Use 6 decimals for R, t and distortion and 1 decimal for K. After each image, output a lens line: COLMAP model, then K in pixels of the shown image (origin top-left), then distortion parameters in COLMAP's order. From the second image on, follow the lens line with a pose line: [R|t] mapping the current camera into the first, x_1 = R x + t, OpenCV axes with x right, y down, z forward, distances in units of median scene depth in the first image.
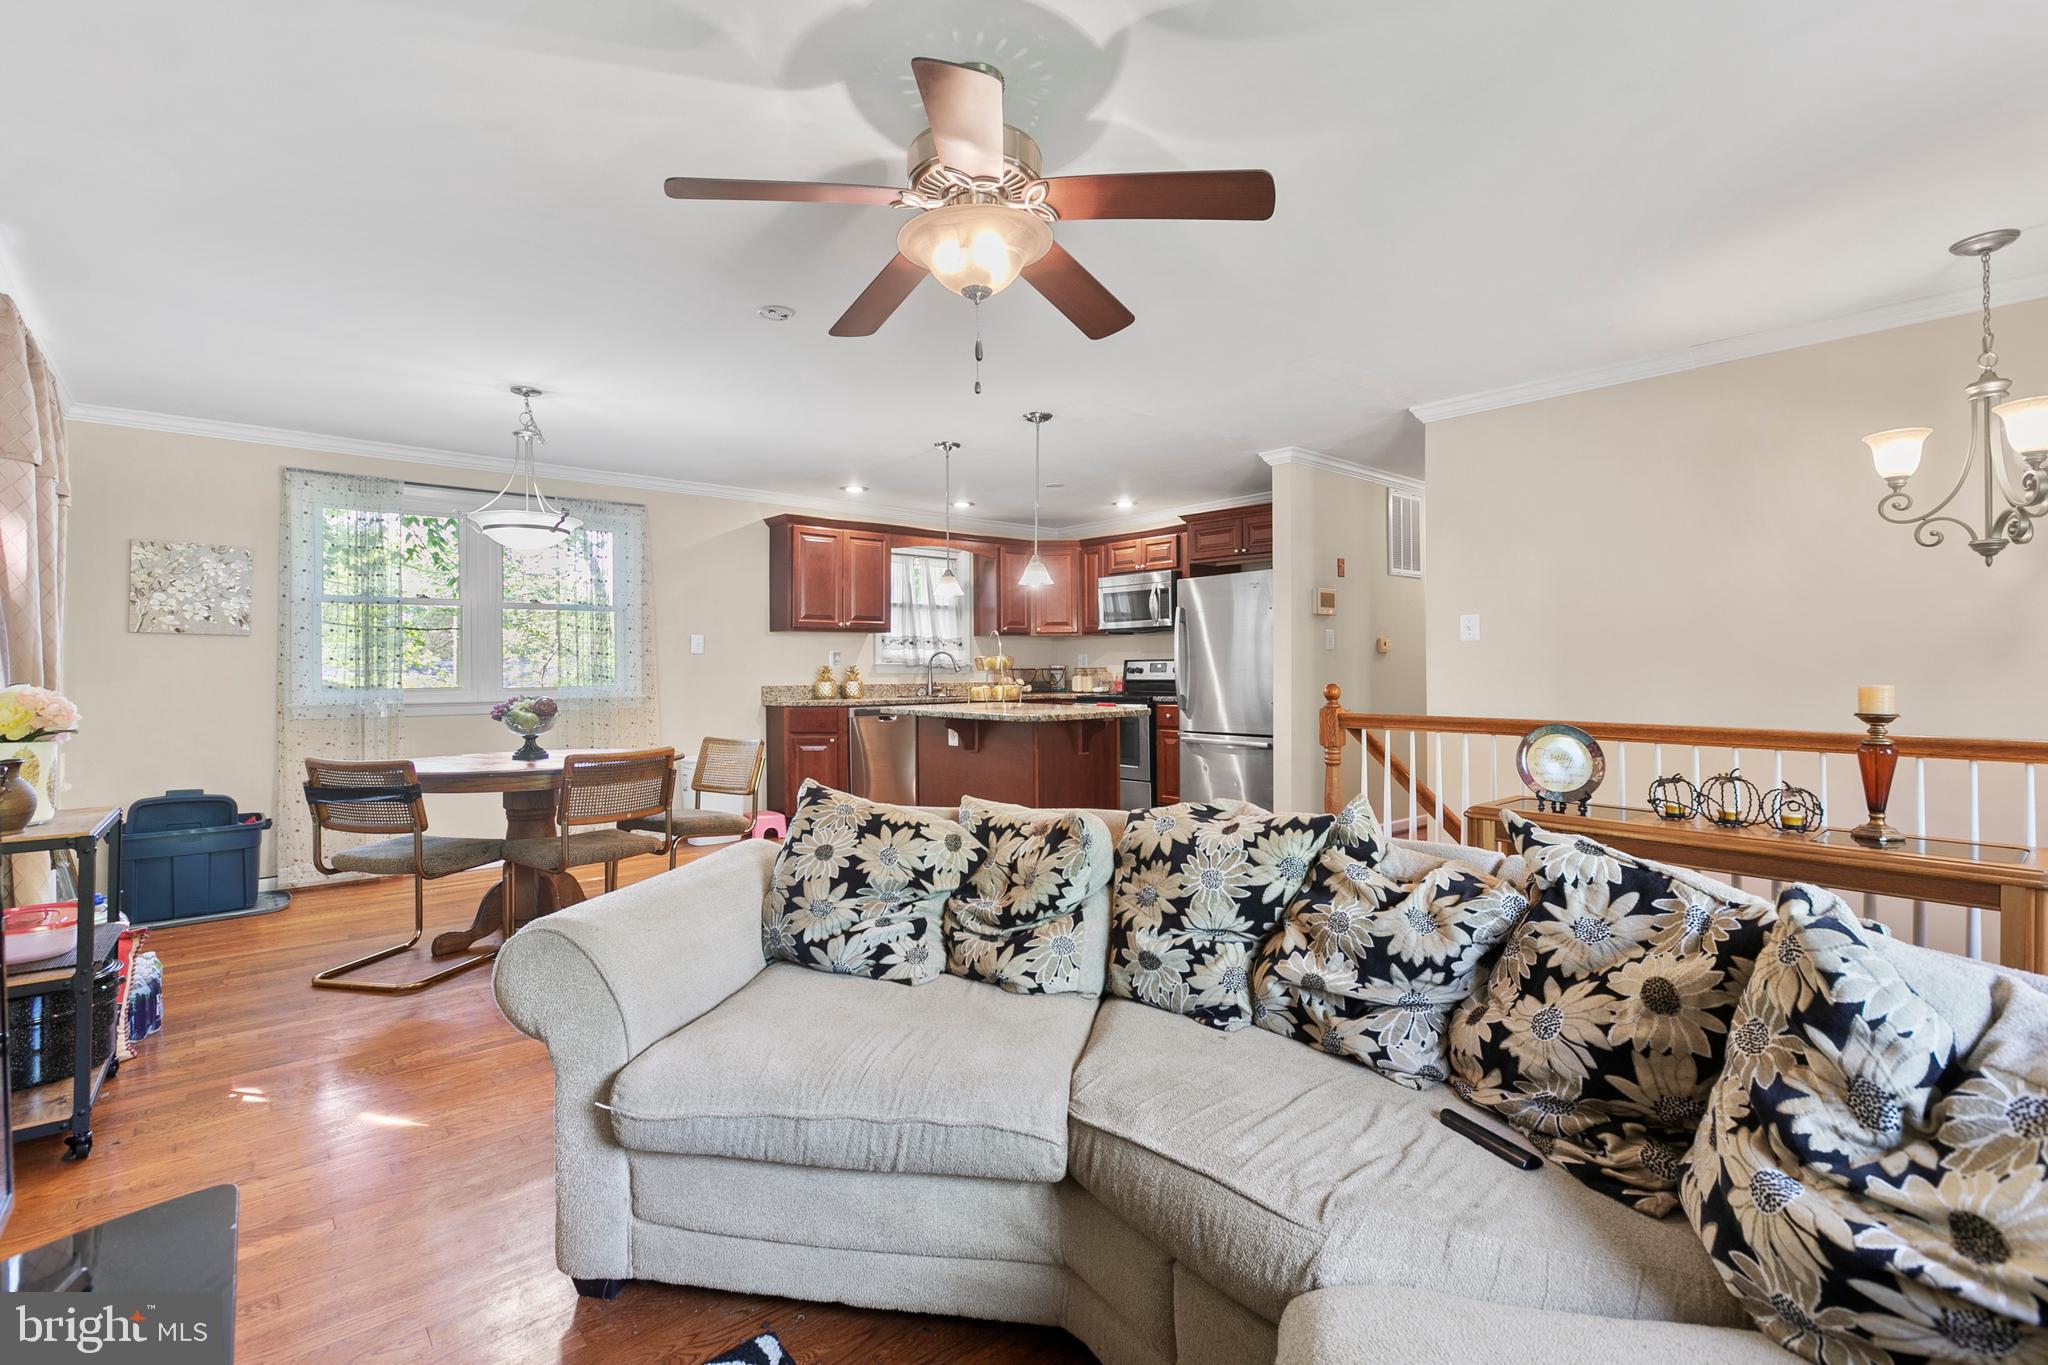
lens RADIAL K [[915.6, 0, 1012.0], [0, 915.6, 668.3], [0, 0, 1]] dist [0.001749, -0.001856]
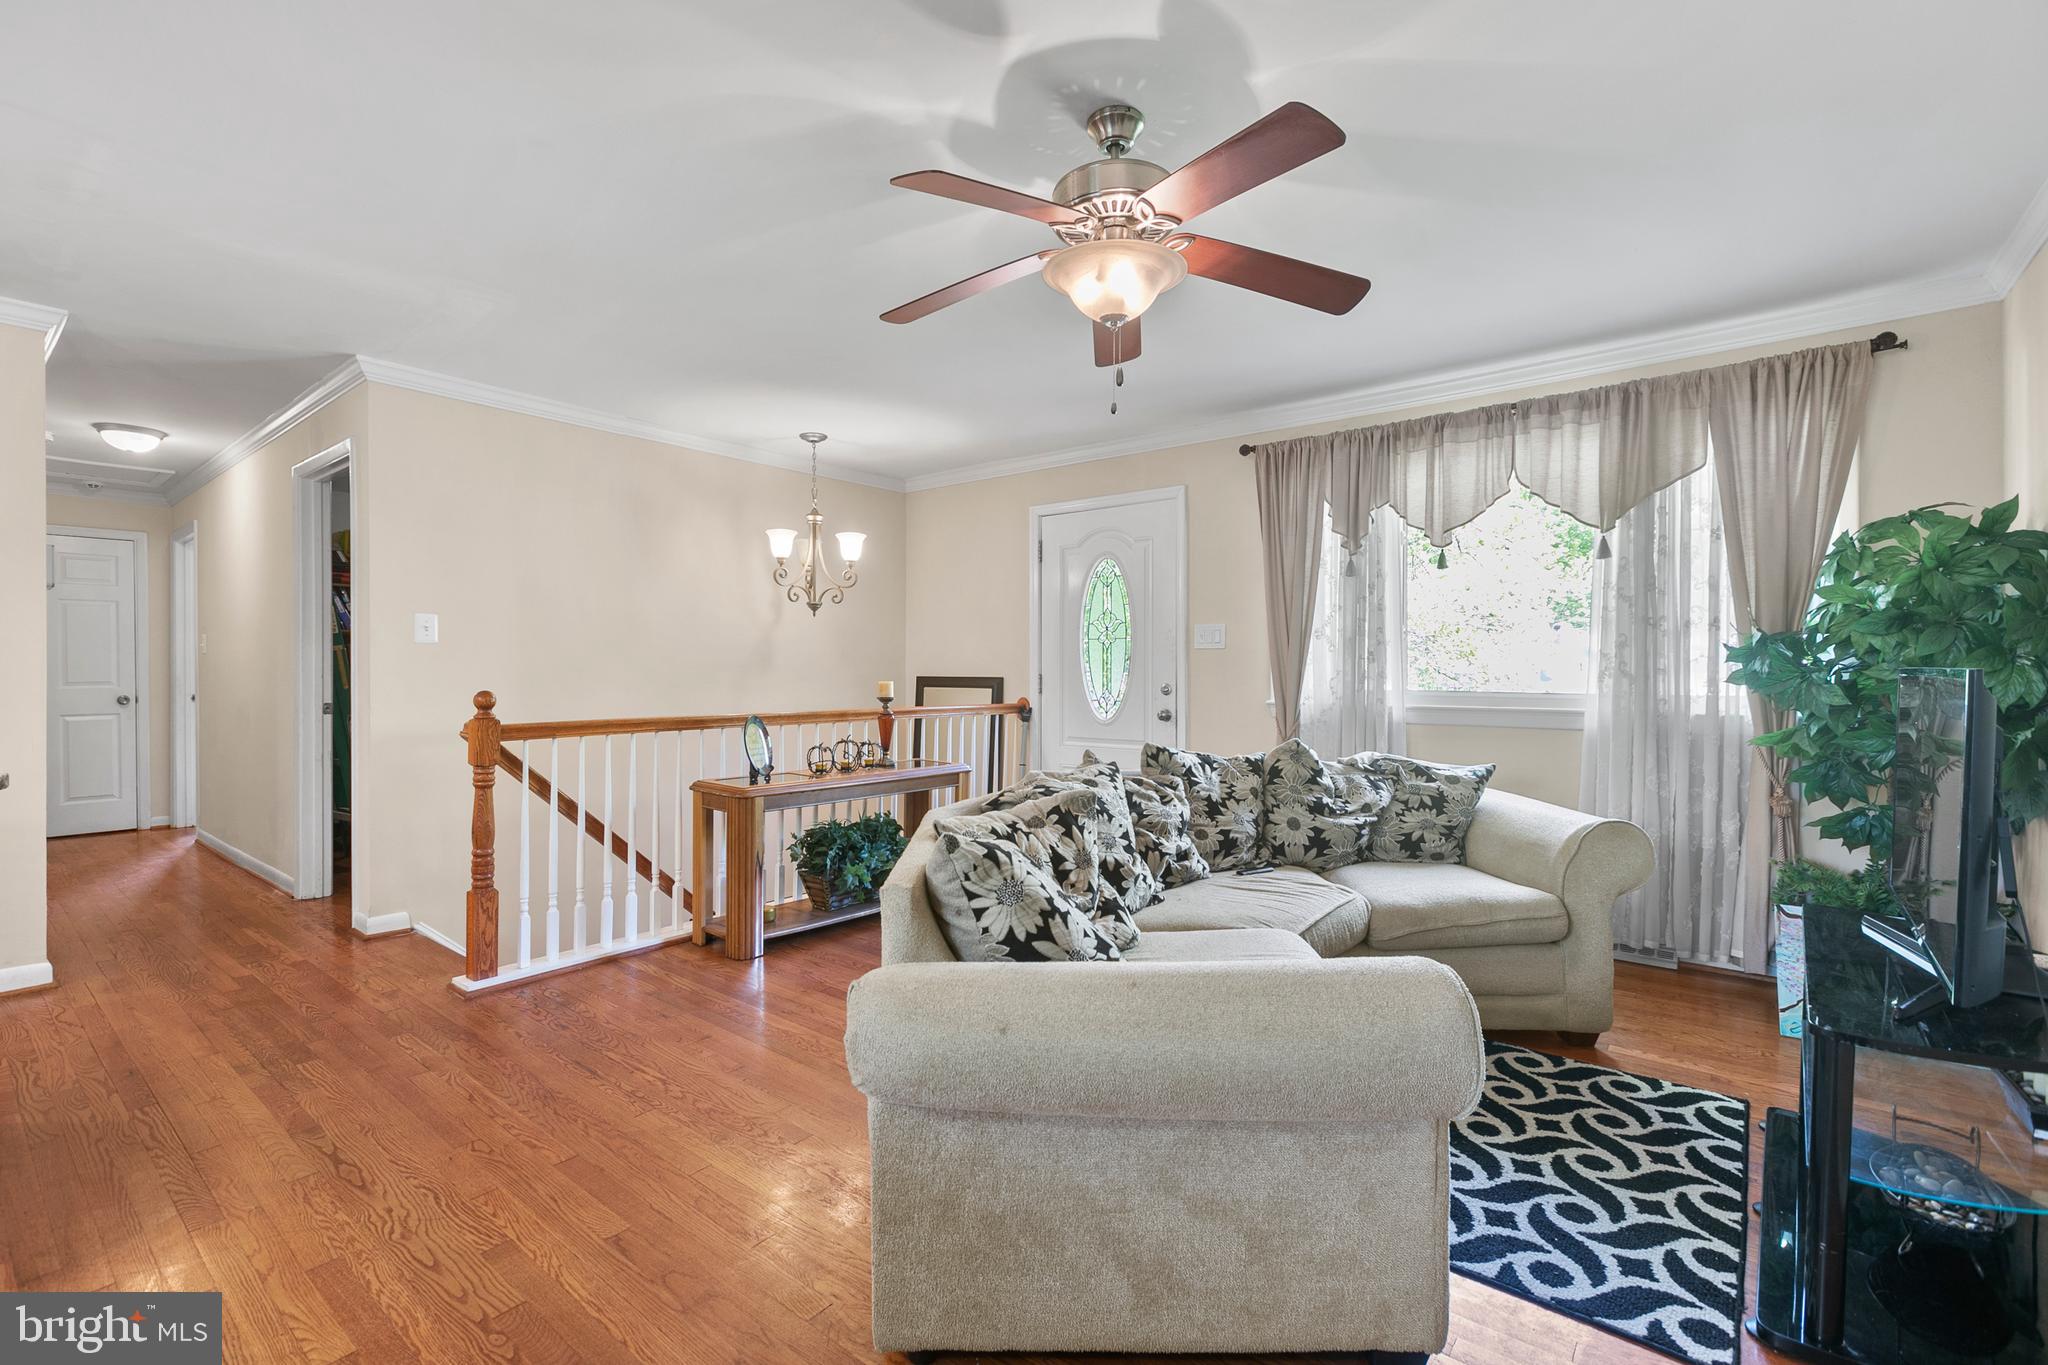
lens RADIAL K [[915.6, 0, 1007.4], [0, 915.6, 670.3], [0, 0, 1]] dist [0.001749, -0.001856]
pose [[-0.180759, 0.007324, 0.983500, -0.307797], [0.002762, 0.999972, -0.006939, 0.003085], [-0.983524, 0.001462, -0.180774, 0.379207]]
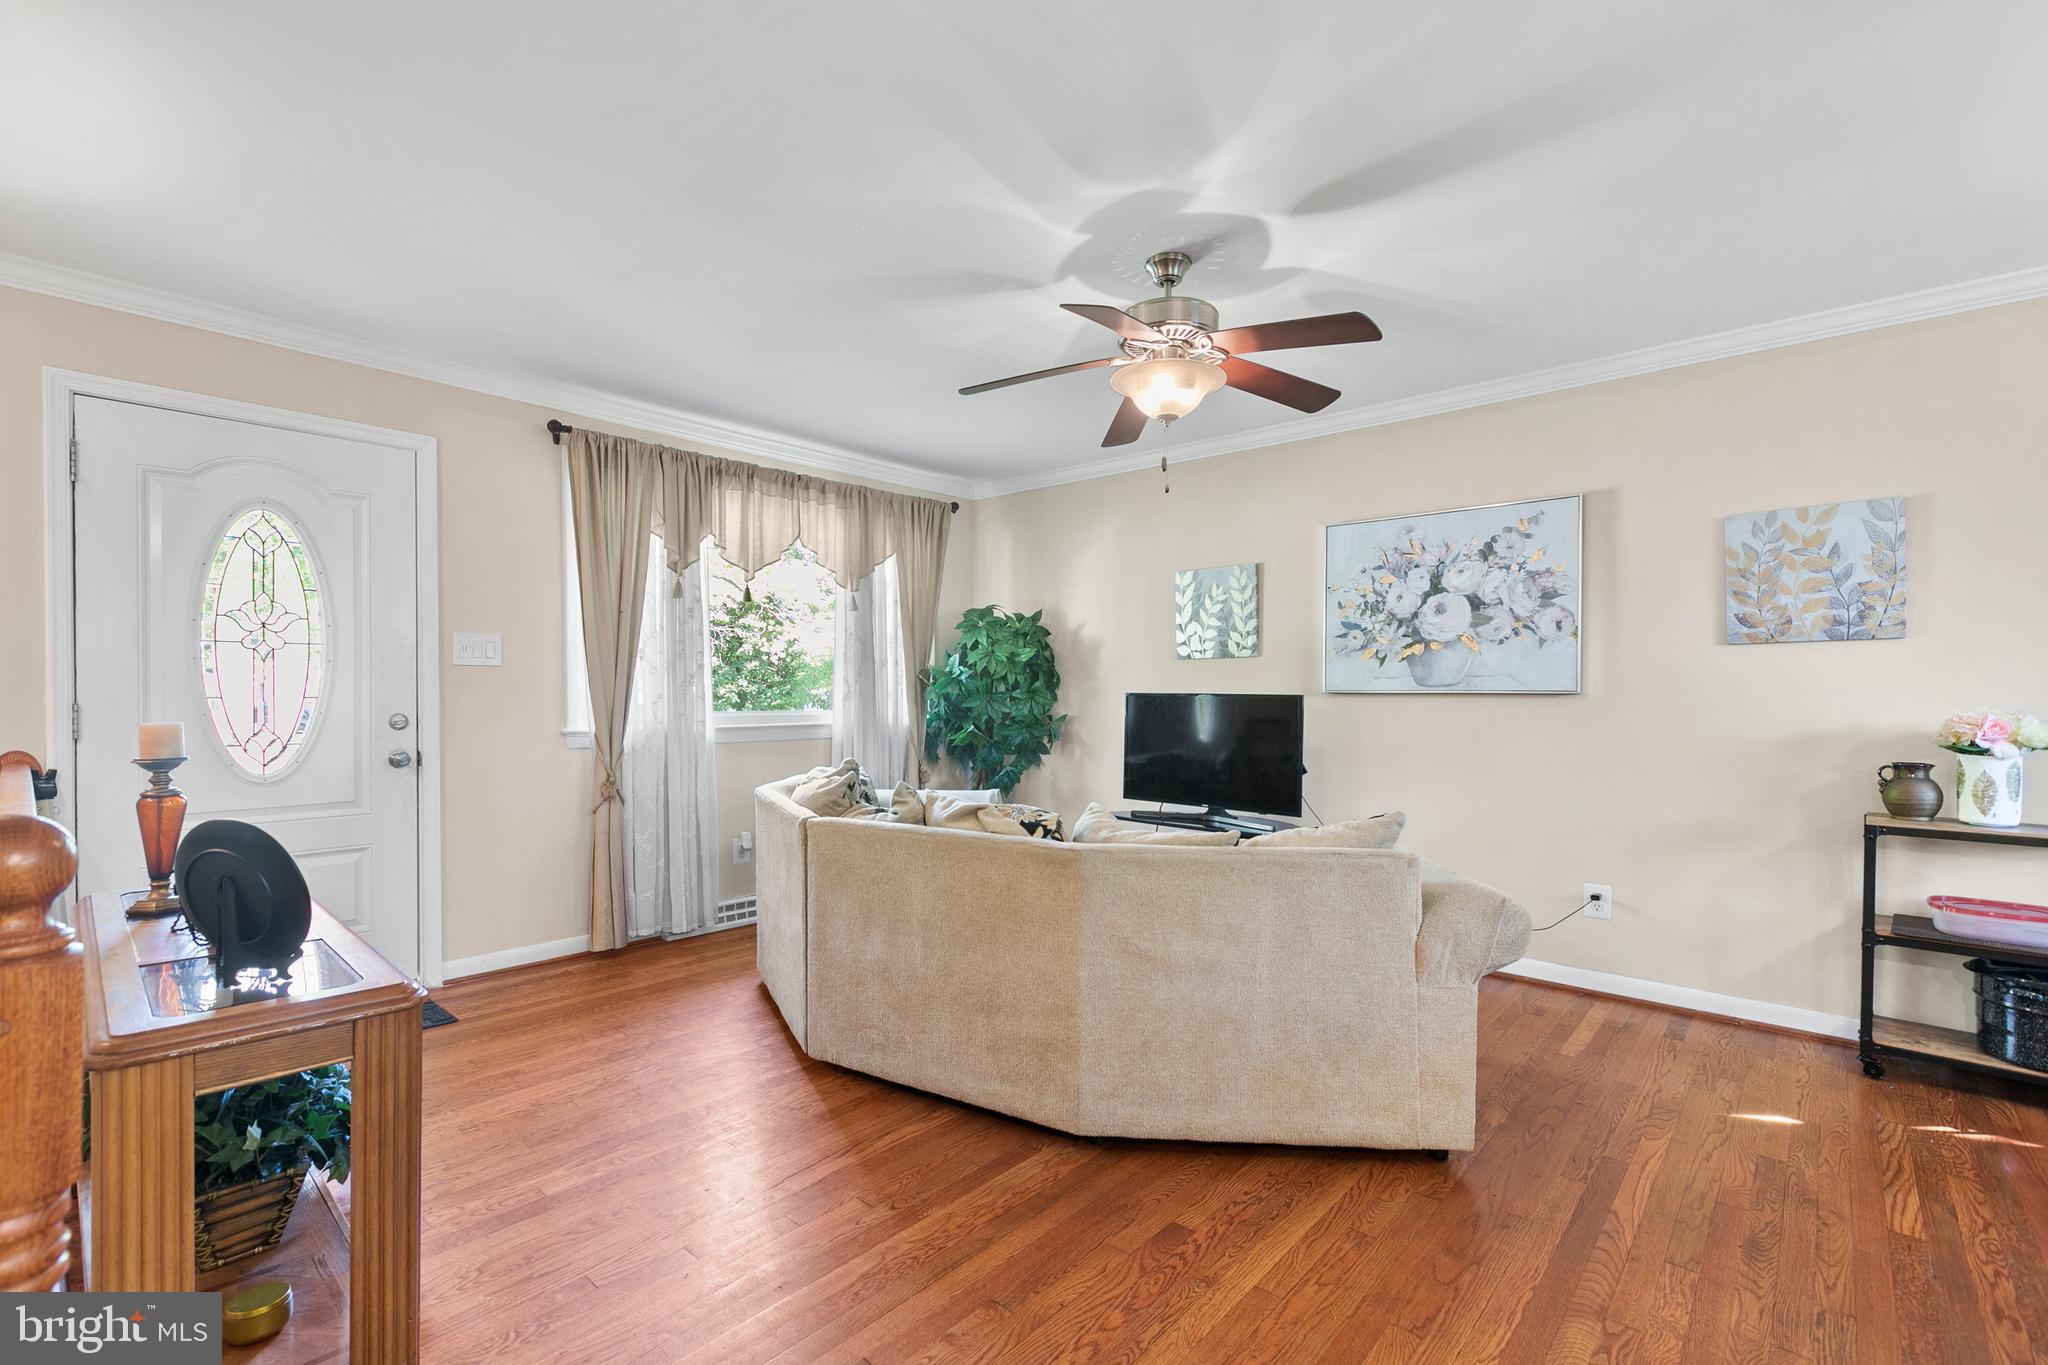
lens RADIAL K [[915.6, 0, 1013.4], [0, 915.6, 683.8], [0, 0, 1]] dist [0.001749, -0.001856]
pose [[-0.991288, 0.003815, -0.131658, 0.103839], [0.004234, 0.999987, -0.002900, -0.003998], [0.131645, -0.003433, -0.991291, 0.662005]]
